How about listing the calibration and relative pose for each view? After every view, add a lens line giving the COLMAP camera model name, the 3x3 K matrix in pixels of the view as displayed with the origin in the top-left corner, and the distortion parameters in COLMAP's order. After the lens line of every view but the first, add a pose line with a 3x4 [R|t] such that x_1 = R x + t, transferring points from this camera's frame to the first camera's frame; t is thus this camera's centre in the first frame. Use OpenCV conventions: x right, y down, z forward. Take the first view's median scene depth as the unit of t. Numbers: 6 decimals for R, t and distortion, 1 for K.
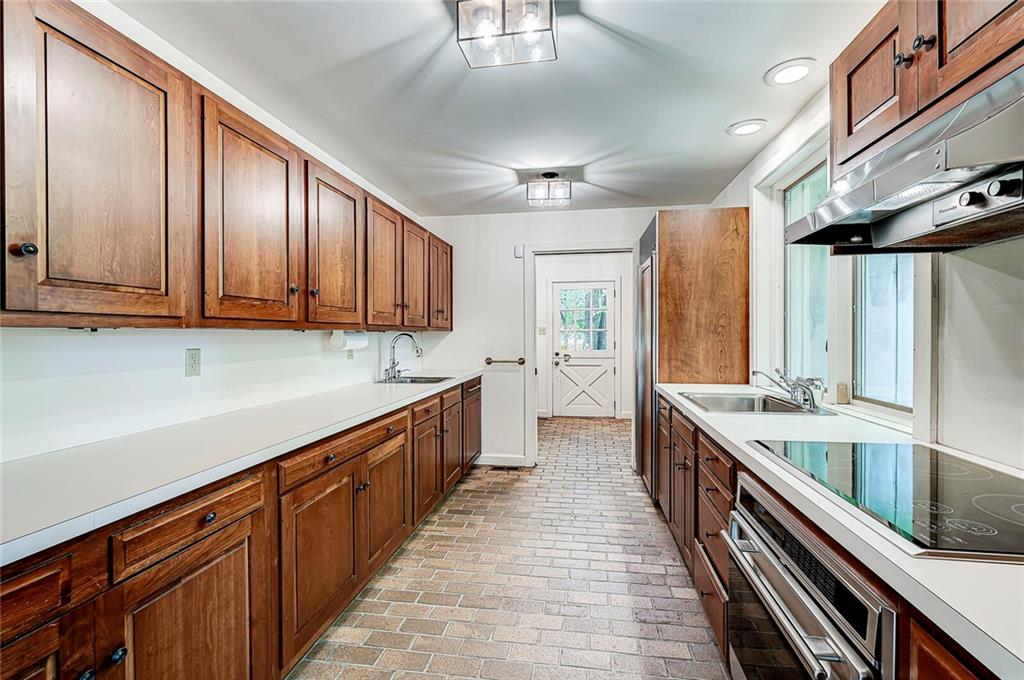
lens RADIAL K [[447.5, 0, 515.1], [0, 447.5, 336.1], [0, 0, 1]] dist [0.002746, -0.000702]
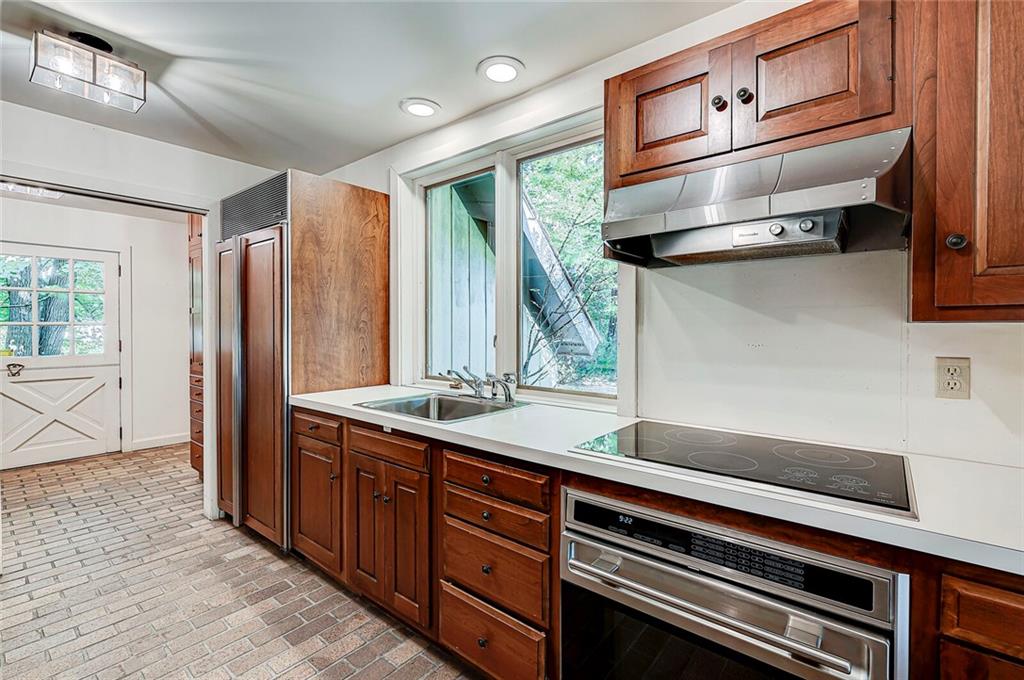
lens RADIAL K [[447.5, 0, 512.6], [0, 447.5, 332.1], [0, 0, 1]] dist [0.002746, -0.000702]
pose [[0.504867, -0.003898, 0.863189, -0.150005], [0.002320, 0.999992, 0.003159, -0.003542], [-0.863194, 0.000408, 0.504872, 0.295672]]
